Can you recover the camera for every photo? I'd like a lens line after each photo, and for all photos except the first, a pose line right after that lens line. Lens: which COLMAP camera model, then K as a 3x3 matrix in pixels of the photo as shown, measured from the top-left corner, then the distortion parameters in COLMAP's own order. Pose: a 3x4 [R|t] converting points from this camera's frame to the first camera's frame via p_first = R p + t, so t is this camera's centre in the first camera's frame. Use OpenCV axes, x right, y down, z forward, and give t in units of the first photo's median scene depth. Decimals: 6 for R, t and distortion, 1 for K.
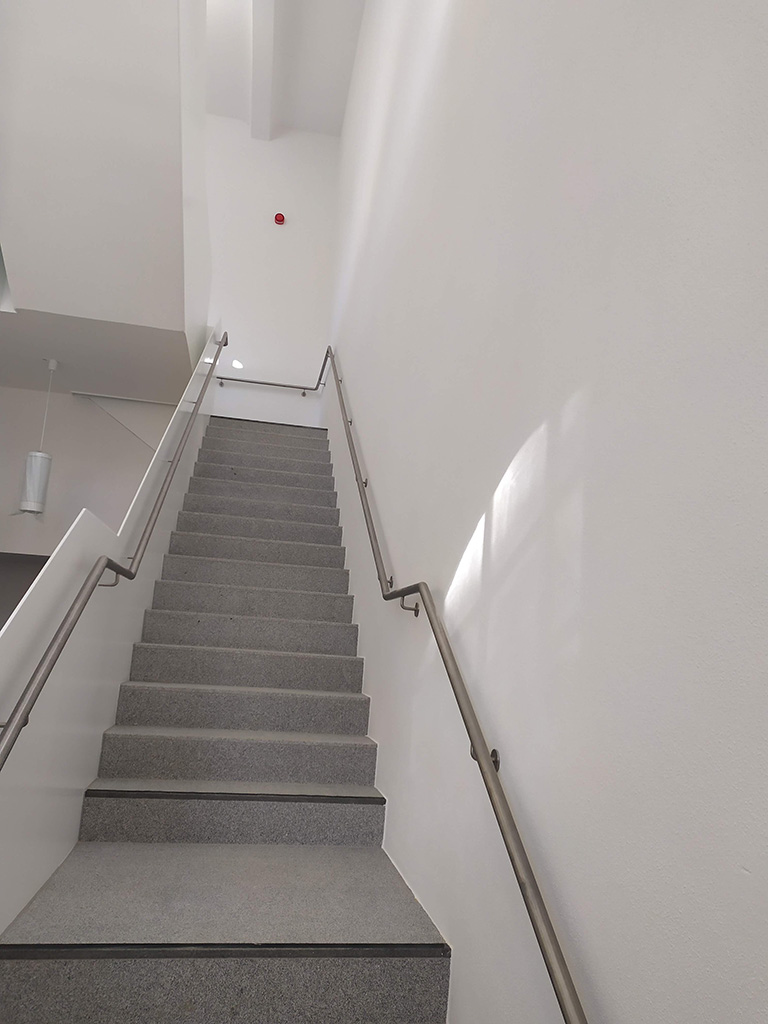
lens RADIAL K [[759.1, 0, 387.3], [0, 759.1, 515.3], [0, 0, 1]] dist [0.076738, -0.065201]
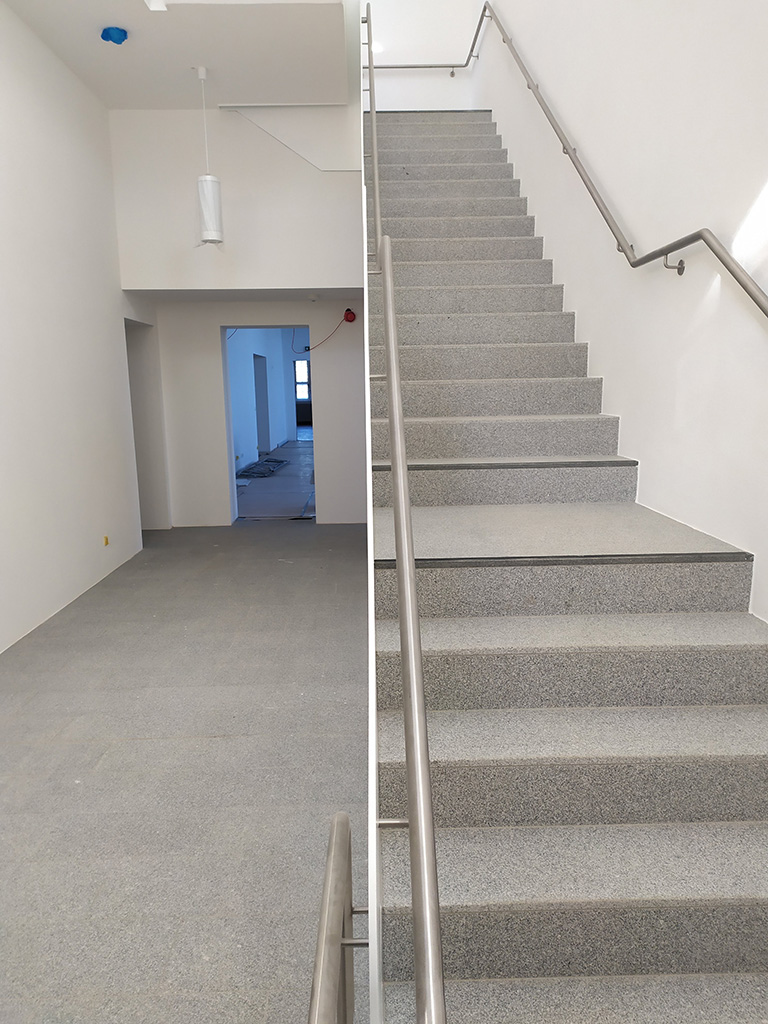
lens RADIAL K [[761.8, 0, 389.0], [0, 761.8, 521.8], [0, 0, 1]] dist [0.081642, -0.081120]
pose [[0.983987, -0.054615, -0.169664, -0.161418], [0.109538, 0.936220, 0.333908, 0.052686], [0.140606, -0.347146, 0.927211, -0.068052]]
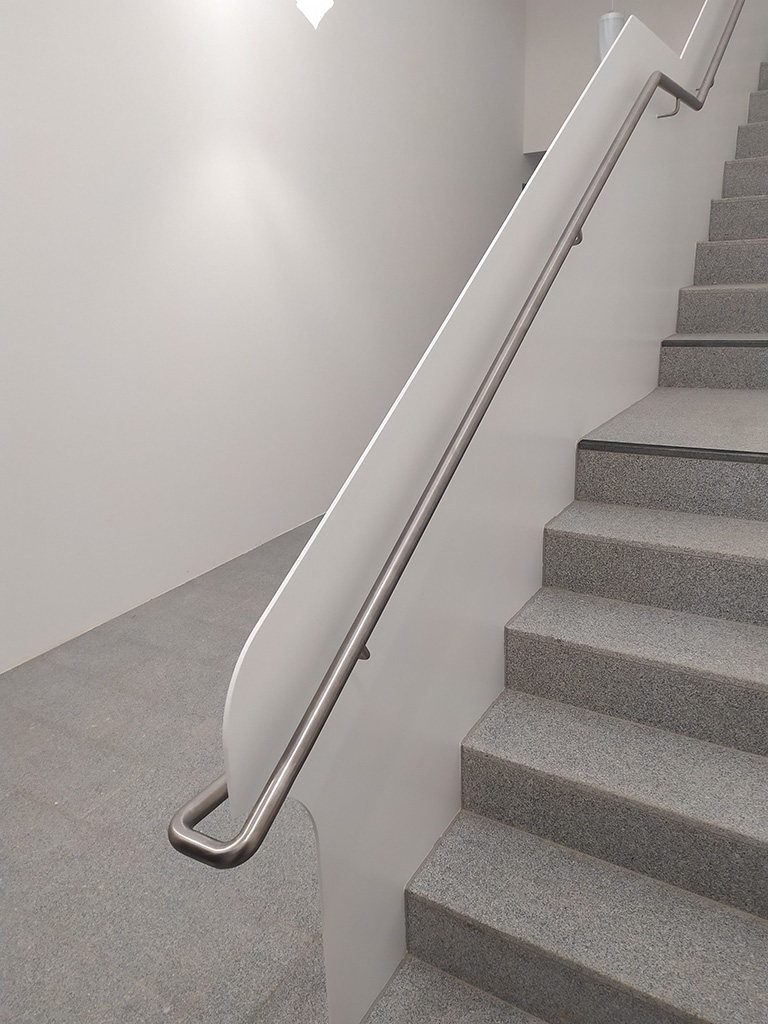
lens RADIAL K [[764.7, 0, 384.0], [0, 764.7, 512.0], [0, 0, 1]] dist [0.090126, -0.092534]
pose [[0.739967, 0.110262, -0.663545, 0.047408], [0.208114, 0.900540, 0.381727, 0.078074], [0.639639, -0.420558, 0.643423, -0.012875]]
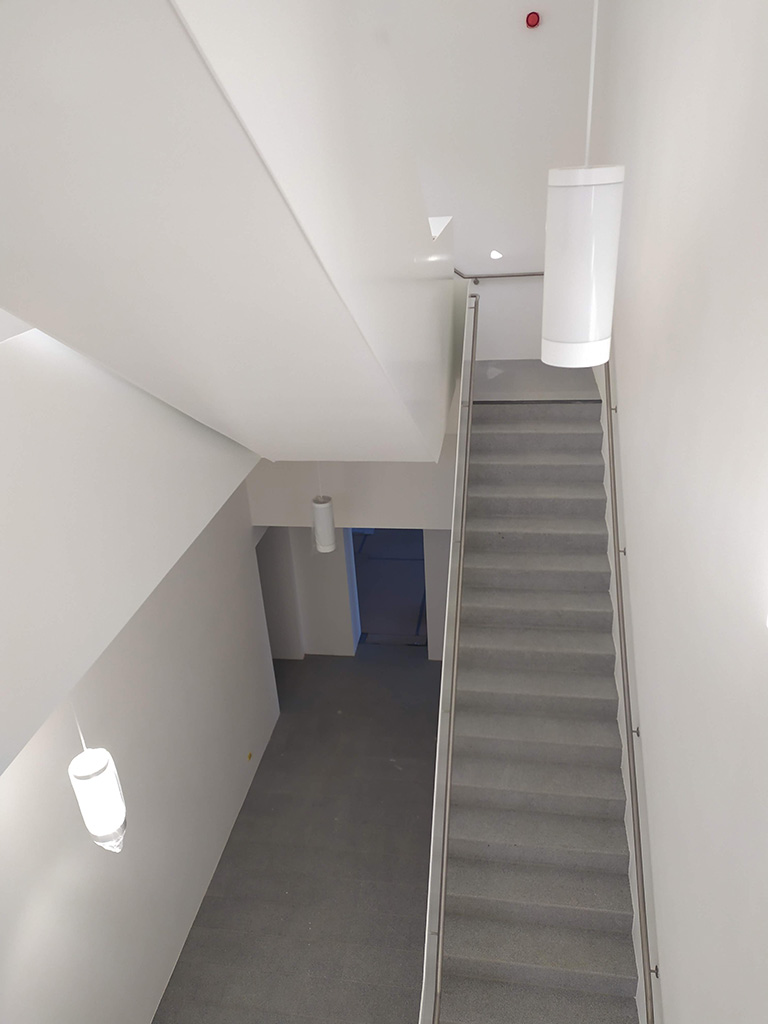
lens RADIAL K [[759.1, 0, 387.3], [0, 759.1, 515.3], [0, 0, 1]] dist [0.076738, -0.065201]
pose [[0.934614, 0.037647, -0.353665, 0.014431], [0.177524, 0.812277, 0.555600, -1.257314], [0.308191, -0.582056, 0.752482, 0.445031]]
